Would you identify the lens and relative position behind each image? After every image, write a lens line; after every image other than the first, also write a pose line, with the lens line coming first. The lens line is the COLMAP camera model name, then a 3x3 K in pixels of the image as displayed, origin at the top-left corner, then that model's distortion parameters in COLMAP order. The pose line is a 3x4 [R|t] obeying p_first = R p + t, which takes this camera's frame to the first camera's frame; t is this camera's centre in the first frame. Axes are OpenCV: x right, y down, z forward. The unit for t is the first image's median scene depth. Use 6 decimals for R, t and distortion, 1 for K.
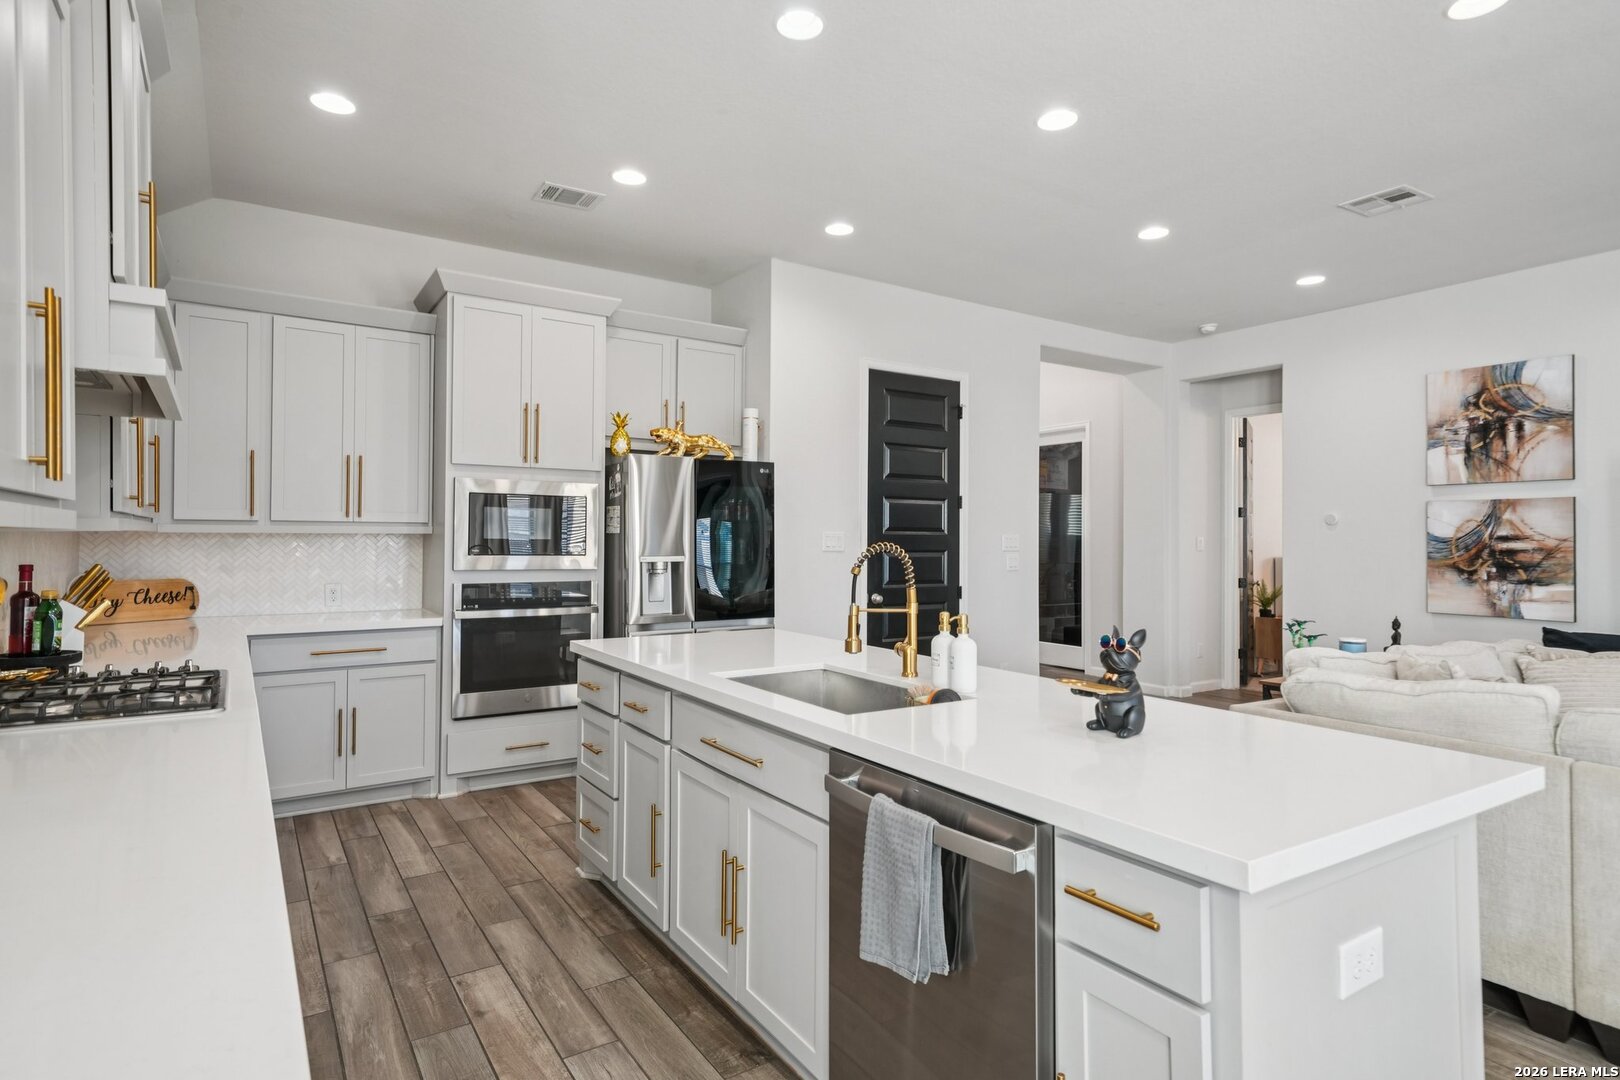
lens RADIAL K [[868.2, 0, 816.7], [0, 868.2, 531.0], [0, 0, 1]] dist [0.020770, 0.000689]
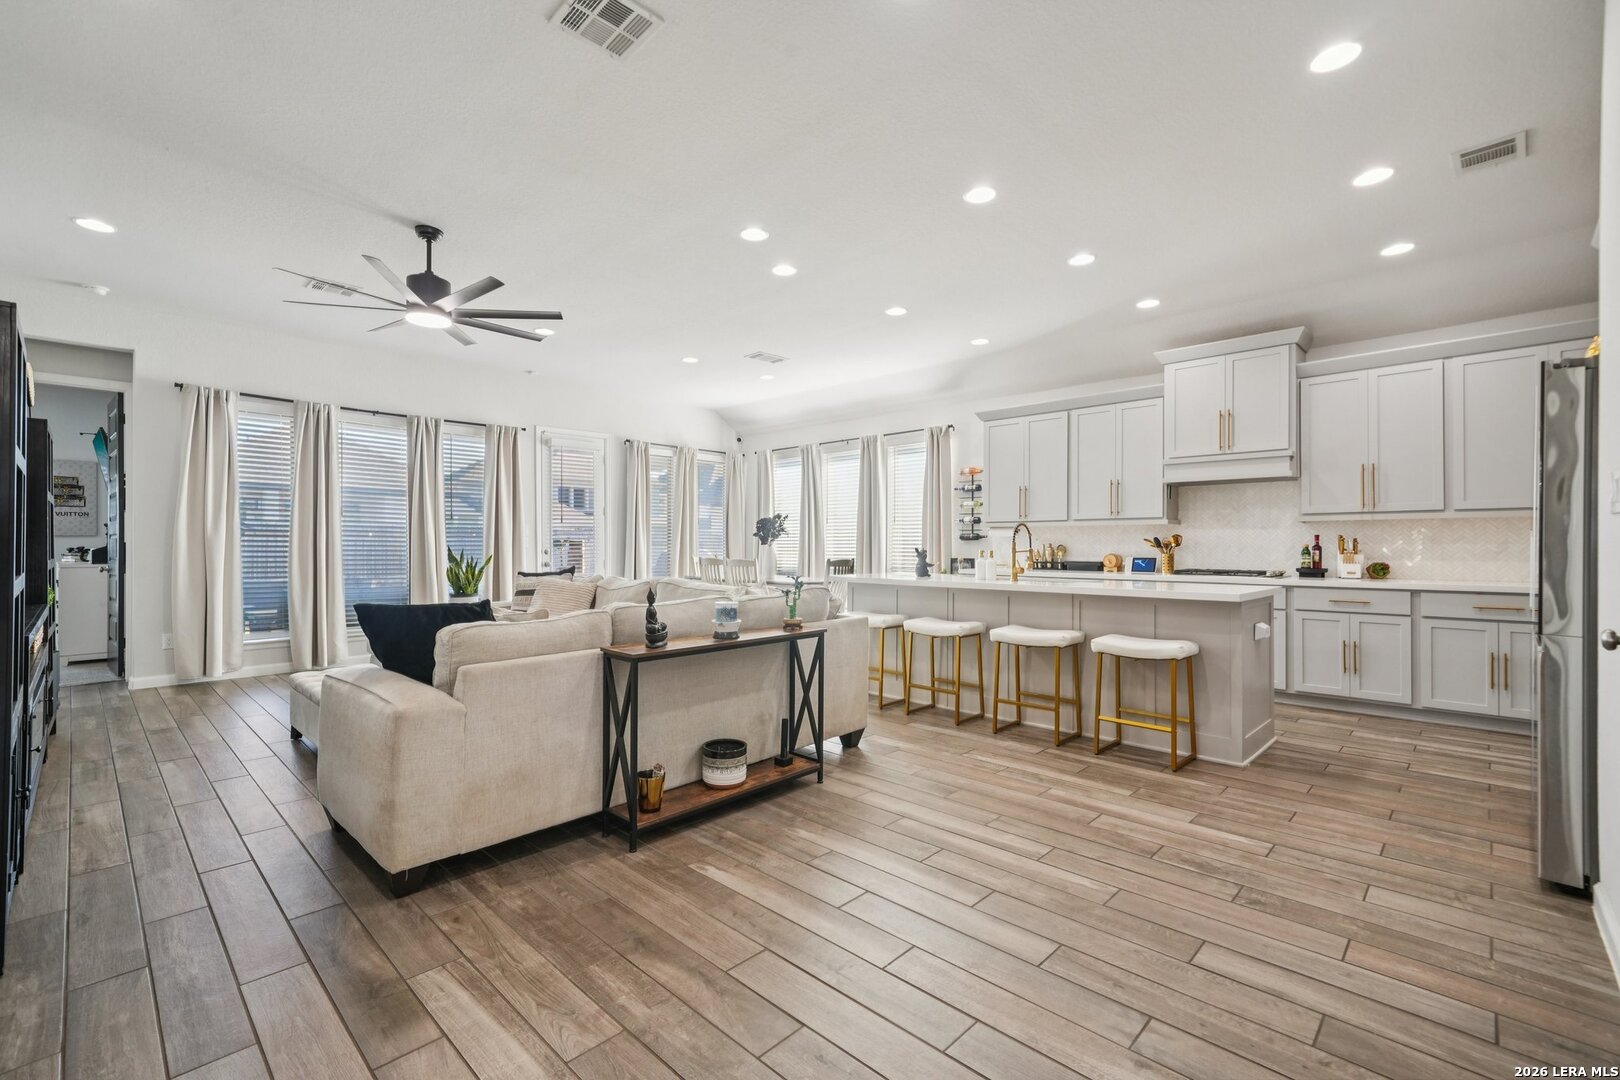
lens RADIAL K [[701.9, 0, 810.9], [0, 701.9, 542.7], [0, 0, 1]] dist [0.007396, 0.000356]
pose [[-0.976210, -0.006913, -0.216715, 0.592823], [-0.004173, 0.999906, -0.013097, 0.054450], [0.216785, -0.011881, -0.976147, 1.549301]]
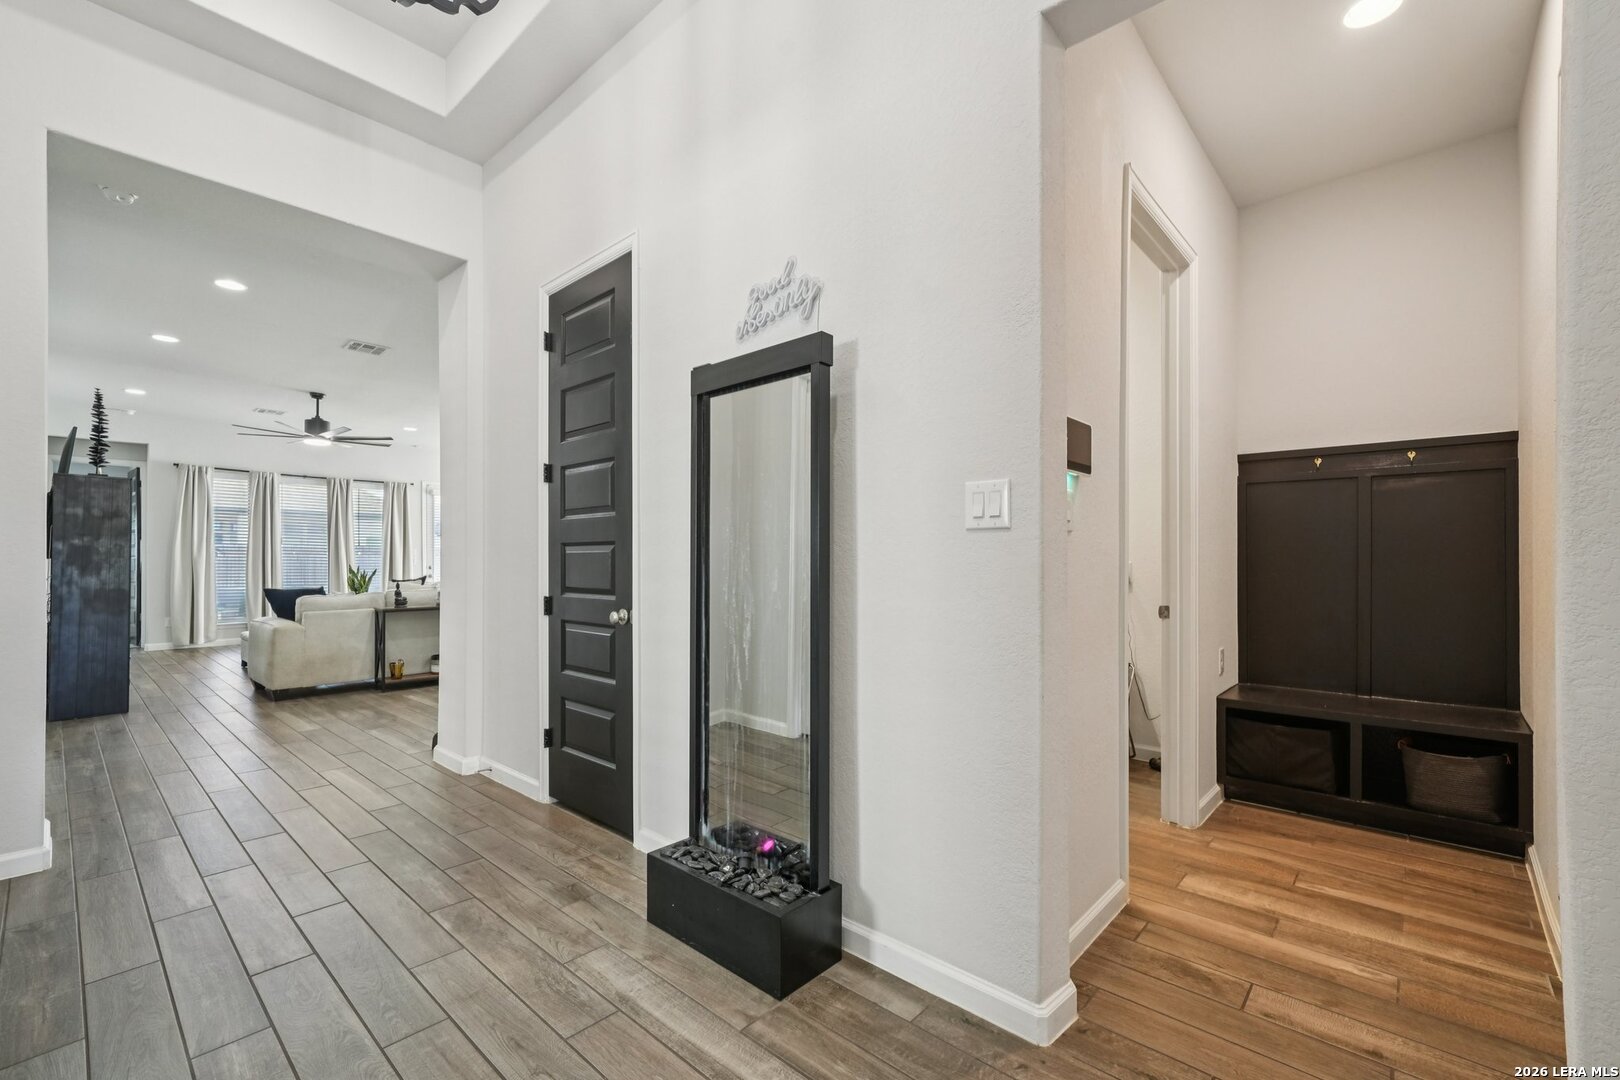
lens RADIAL K [[683.7, 0, 807.3], [0, 683.7, 556.6], [0, 0, 1]] dist [0.002673, 0.000916]
pose [[-0.969304, -0.006095, -0.245788, 0.127646], [-0.002127, 0.999863, -0.016405, 0.056945], [0.245854, -0.015379, -0.969185, 2.466524]]
